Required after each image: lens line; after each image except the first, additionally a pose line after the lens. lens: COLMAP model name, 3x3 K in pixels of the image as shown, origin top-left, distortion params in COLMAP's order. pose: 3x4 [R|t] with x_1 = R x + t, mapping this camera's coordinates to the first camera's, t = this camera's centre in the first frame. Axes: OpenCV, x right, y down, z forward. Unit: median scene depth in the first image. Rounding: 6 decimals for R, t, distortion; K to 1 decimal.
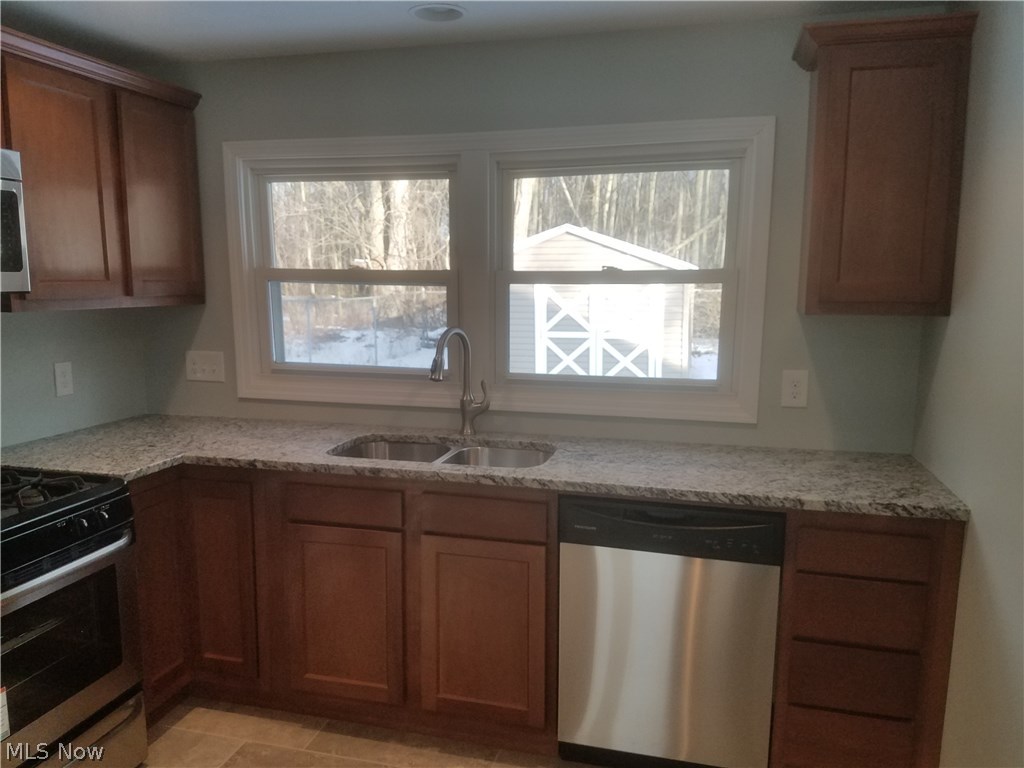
lens RADIAL K [[792.4, 0, 510.6], [0, 792.4, 396.6], [0, 0, 1]] dist [0.141276, -0.237109]
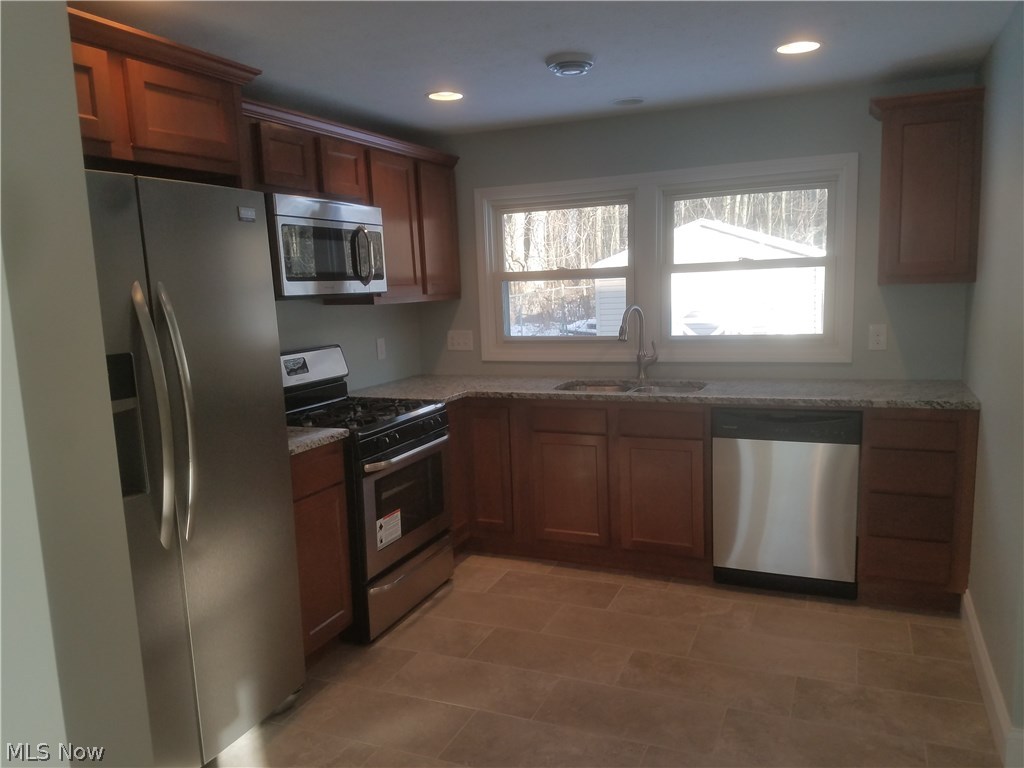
lens RADIAL K [[792.4, 0, 510.6], [0, 792.4, 396.6], [0, 0, 1]] dist [0.141276, -0.237109]
pose [[0.987089, -0.016021, -0.159372, -0.068593], [0.016573, 0.999860, 0.002137, 0.081814], [0.159316, -0.004751, 0.987216, -0.536459]]
